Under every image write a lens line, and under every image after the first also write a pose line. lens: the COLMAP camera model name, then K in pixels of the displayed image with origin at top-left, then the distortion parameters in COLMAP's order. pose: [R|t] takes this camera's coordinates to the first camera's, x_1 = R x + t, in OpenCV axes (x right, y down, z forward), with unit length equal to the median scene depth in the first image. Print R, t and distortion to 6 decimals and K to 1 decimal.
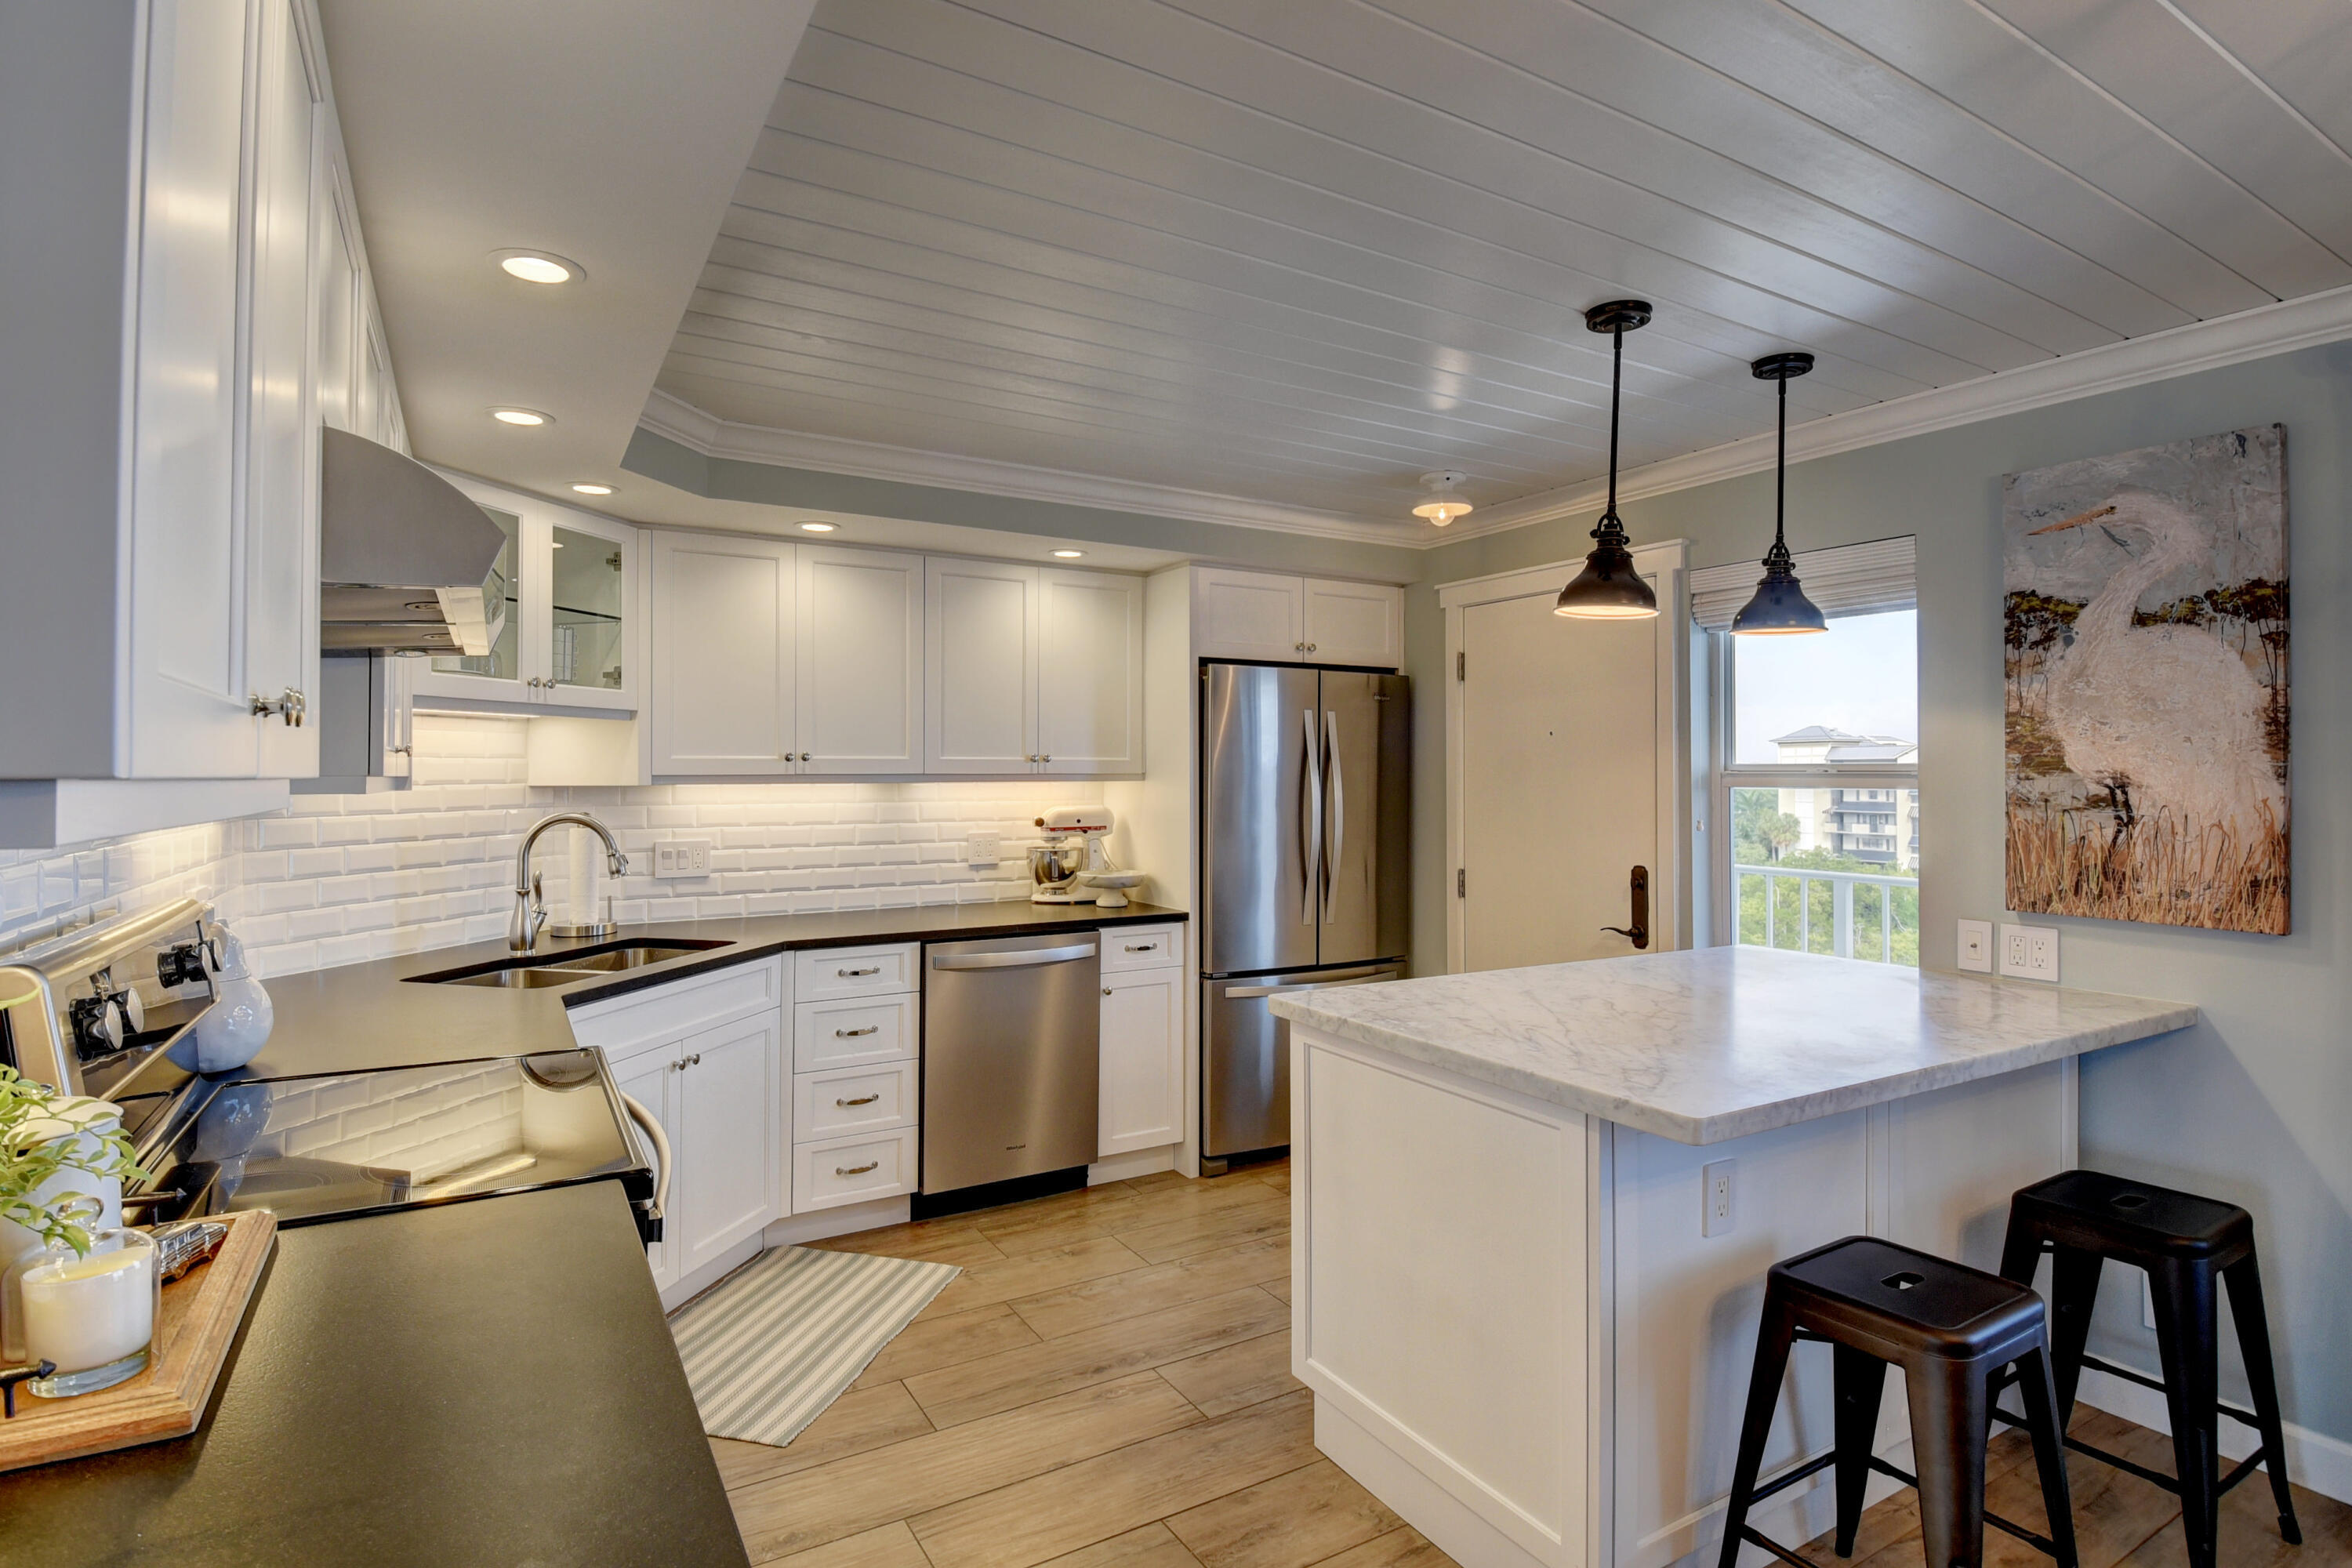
lens RADIAL K [[1215.8, 0, 1155.1], [0, 1215.8, 765.8], [0, 0, 1]] dist [0.000824, -0.017249]
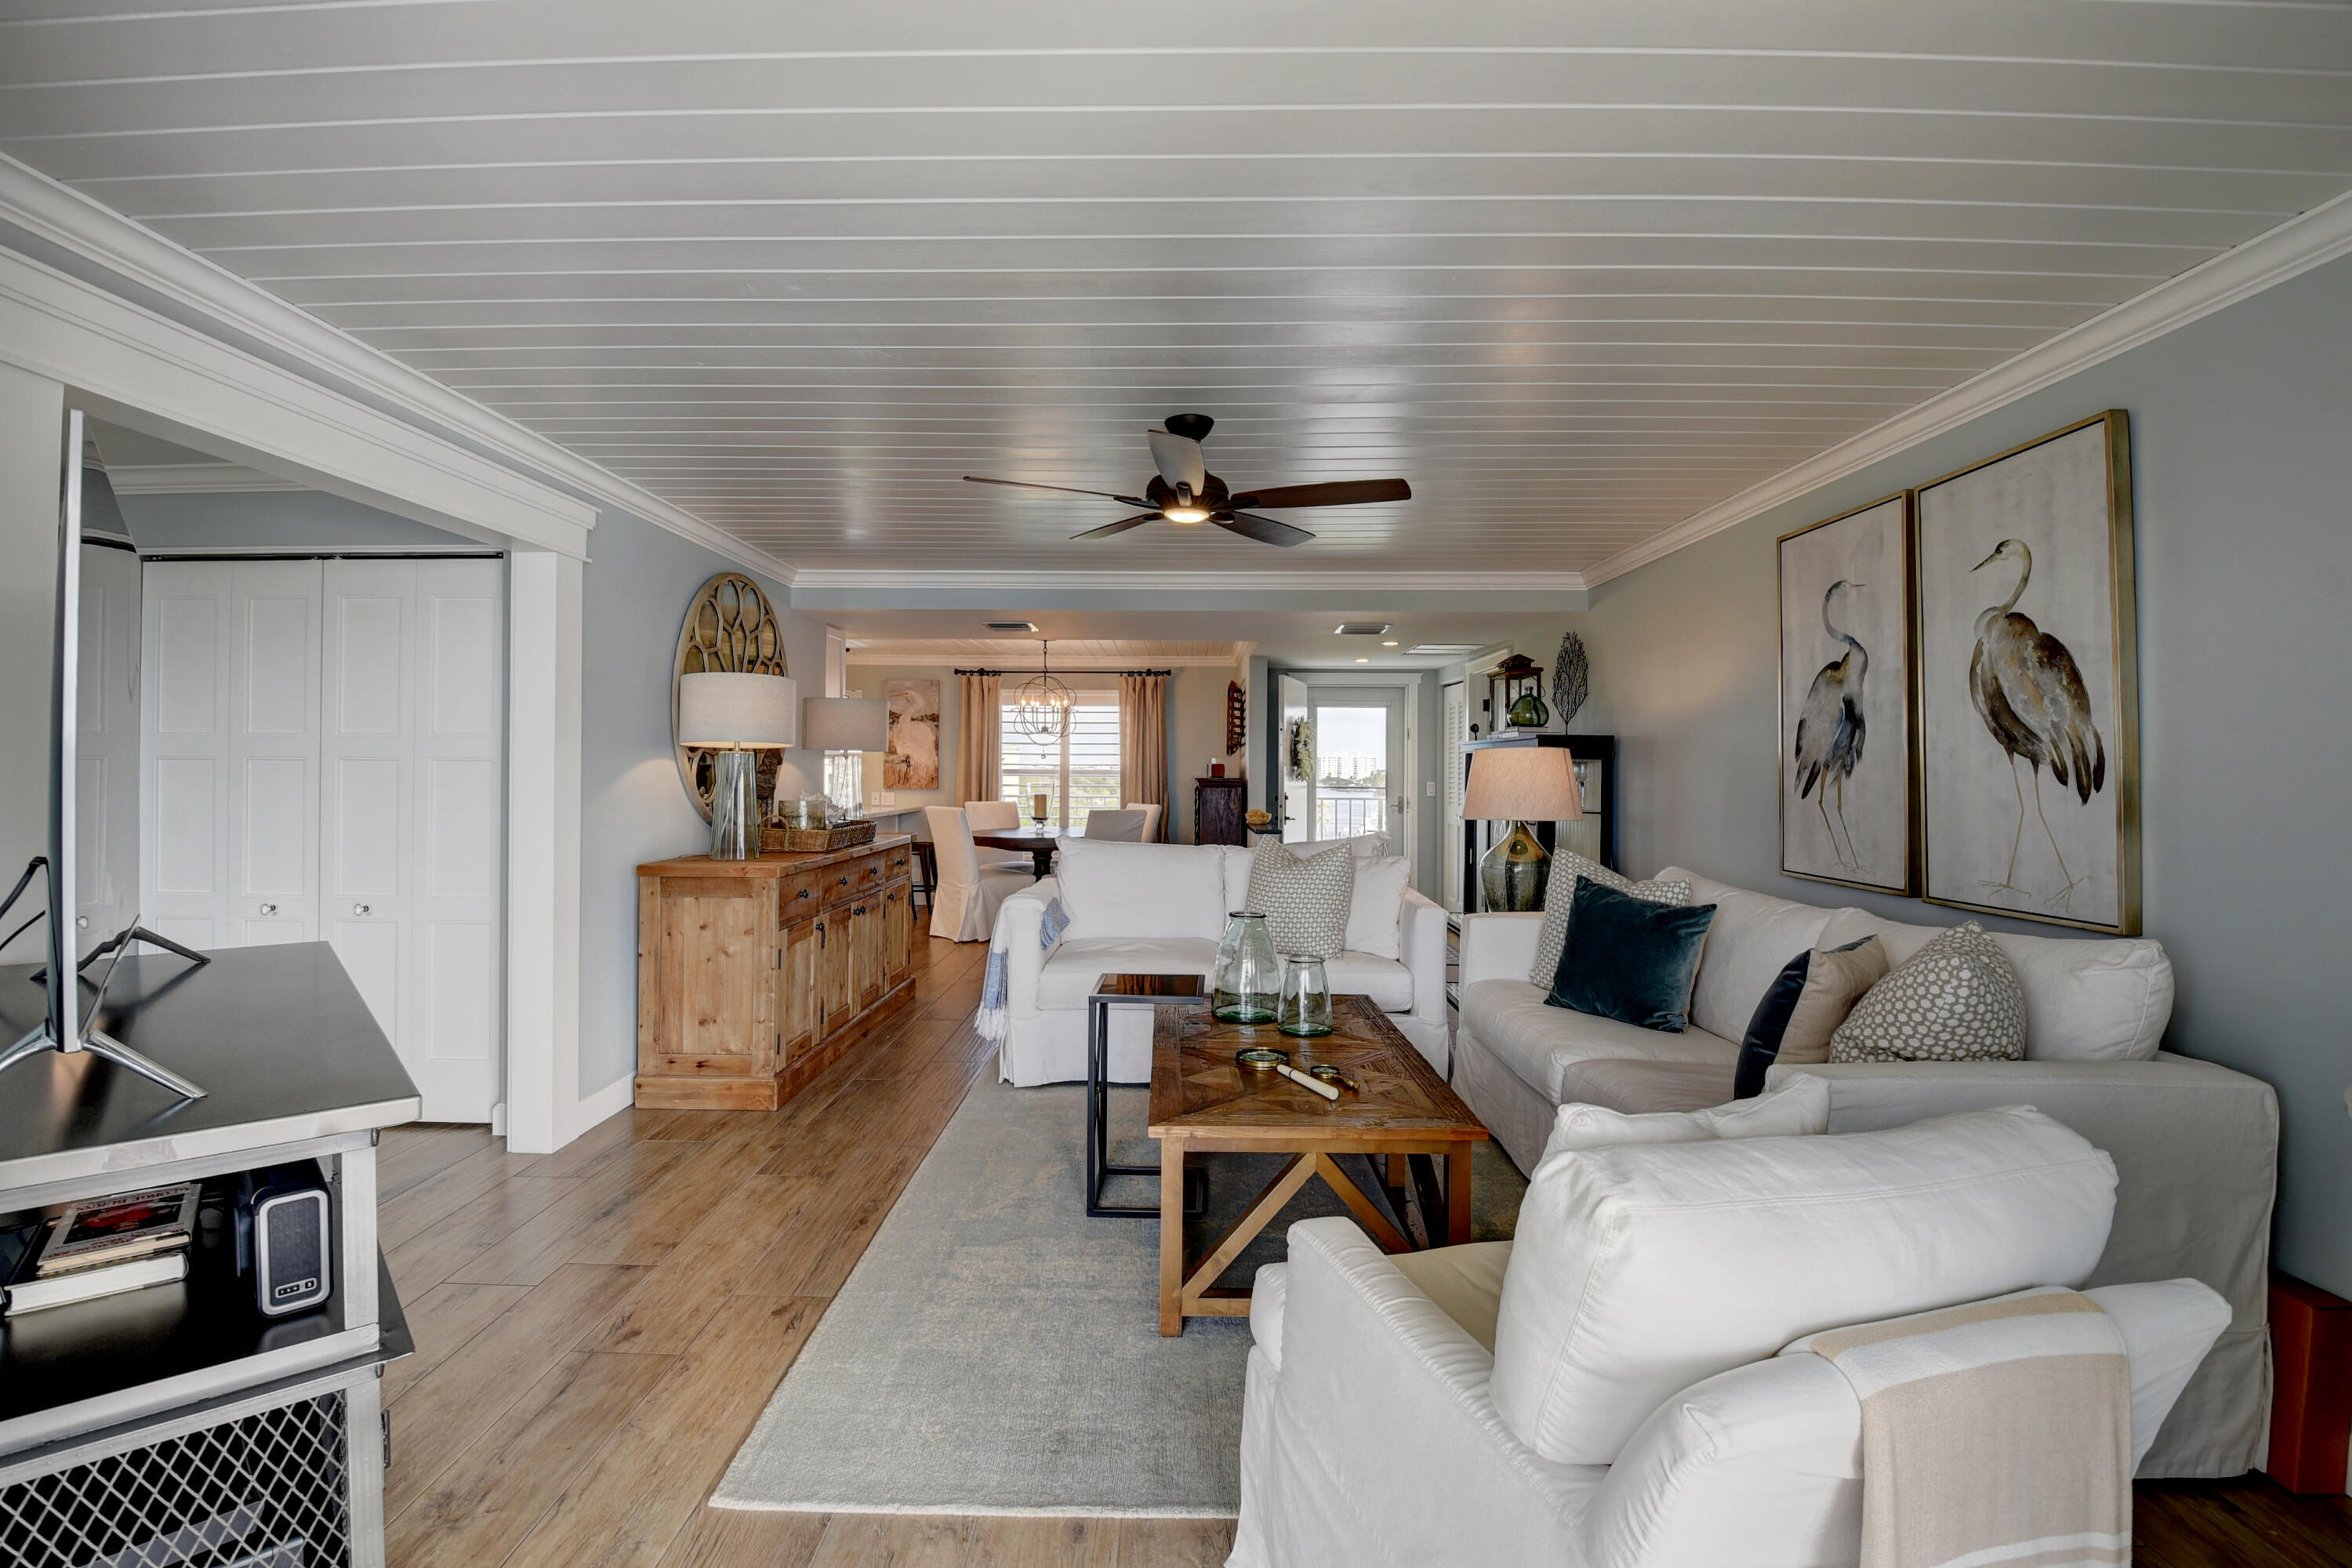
lens RADIAL K [[1080.1, 0, 1187.5], [0, 1080.1, 766.6], [0, 0, 1]] dist [-0.016811, -0.001307]
pose [[0.523287, 0.007783, 0.852121, -1.937005], [-0.012404, 0.999922, -0.001516, 0.042511], [-0.852066, -0.009777, 0.523343, -1.844997]]
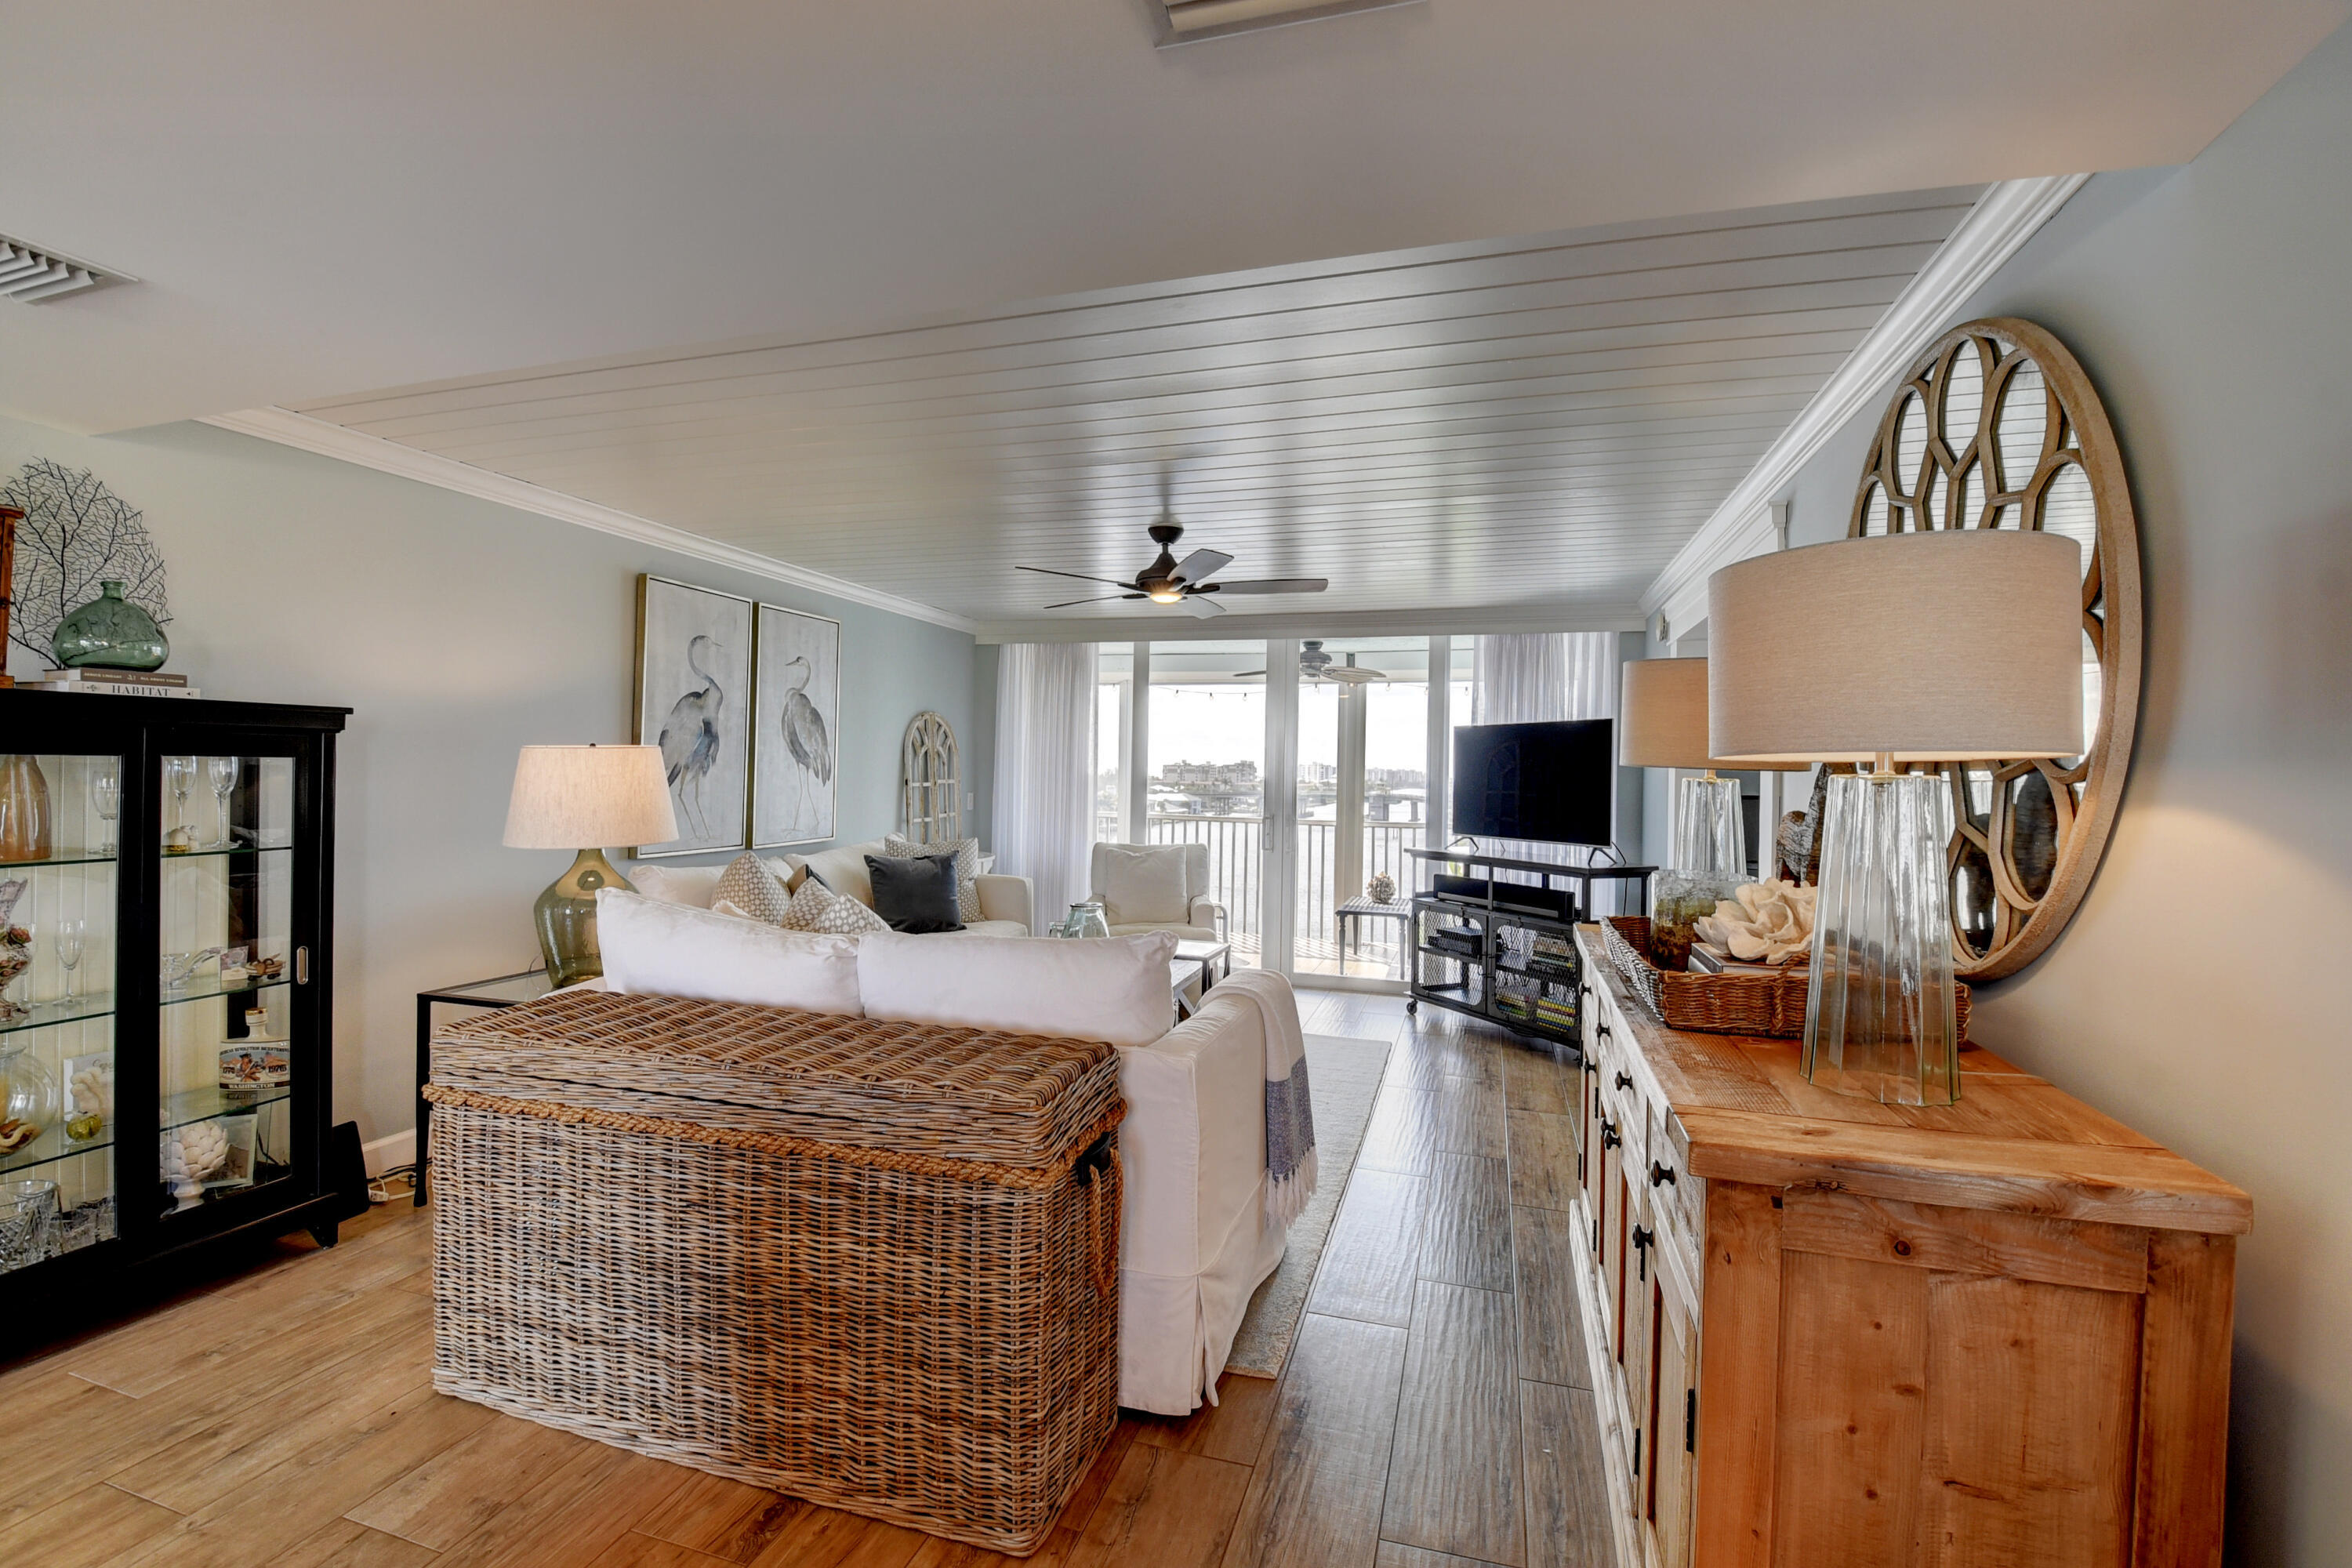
lens RADIAL K [[1080.1, 0, 1169.6], [0, 1080.1, 777.2], [0, 0, 1]] dist [-0.016811, -0.001307]
pose [[-0.744216, -0.005387, -0.667917, 5.356729], [-0.010992, 0.999931, 0.004182, -0.000993], [0.667848, 0.010454, -0.744224, 4.592769]]
